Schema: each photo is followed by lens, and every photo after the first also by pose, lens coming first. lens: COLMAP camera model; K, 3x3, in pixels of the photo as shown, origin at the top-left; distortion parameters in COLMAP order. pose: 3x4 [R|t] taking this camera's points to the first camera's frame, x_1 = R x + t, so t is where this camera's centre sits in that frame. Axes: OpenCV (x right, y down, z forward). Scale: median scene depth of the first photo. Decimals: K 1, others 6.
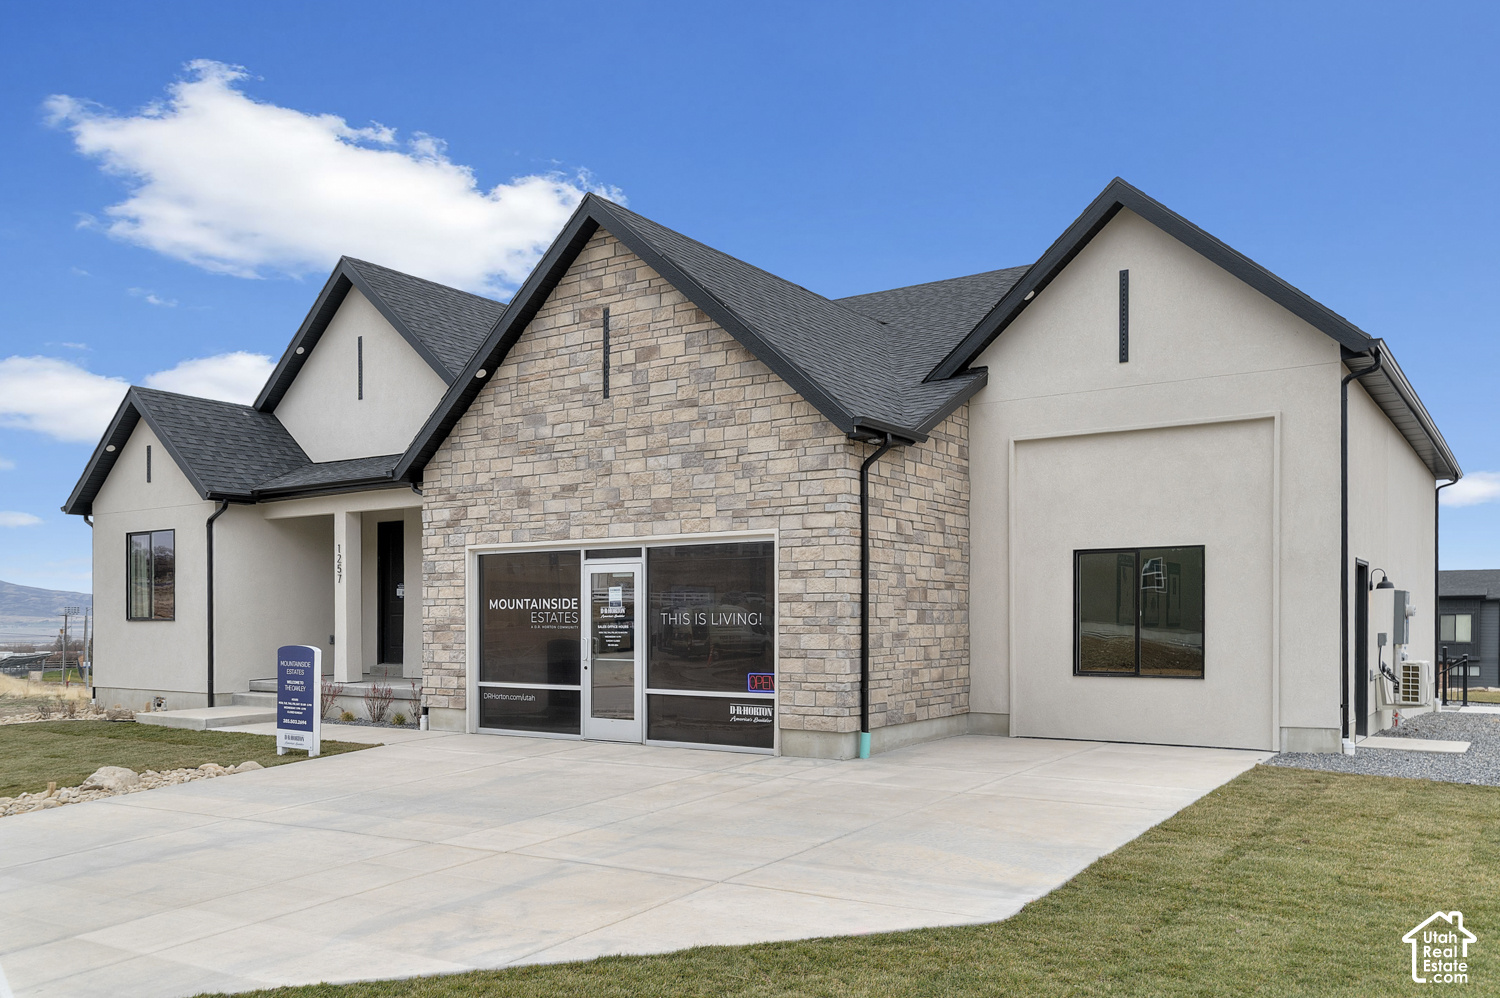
lens RADIAL K [[1144.2, 0, 750.9], [0, 1144.2, 453.2], [0, 0, 1]] dist [0.001257, 0.000548]
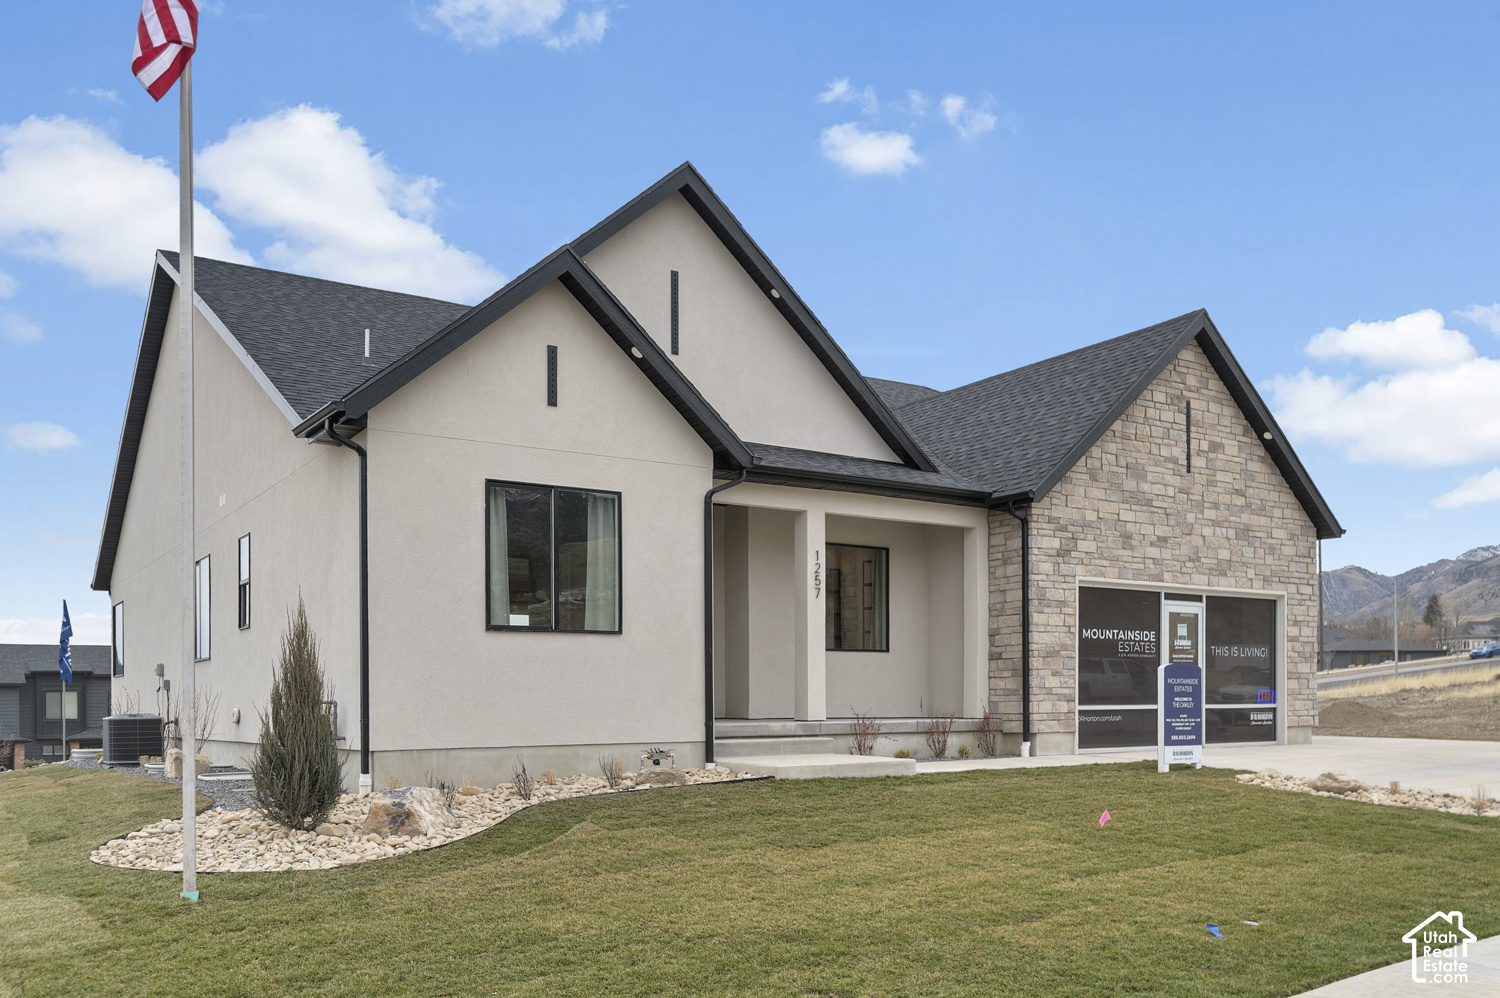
lens RADIAL K [[1273.5, 0, 750.0], [0, 1273.5, 499.0], [0, 0, 1]] dist [-0.002739, -0.001589]
pose [[0.365802, 0.147434, 0.918941, -1.554005], [-0.128493, 0.985918, -0.107031, 0.187817], [-0.921780, -0.078925, 0.379595, 0.902847]]
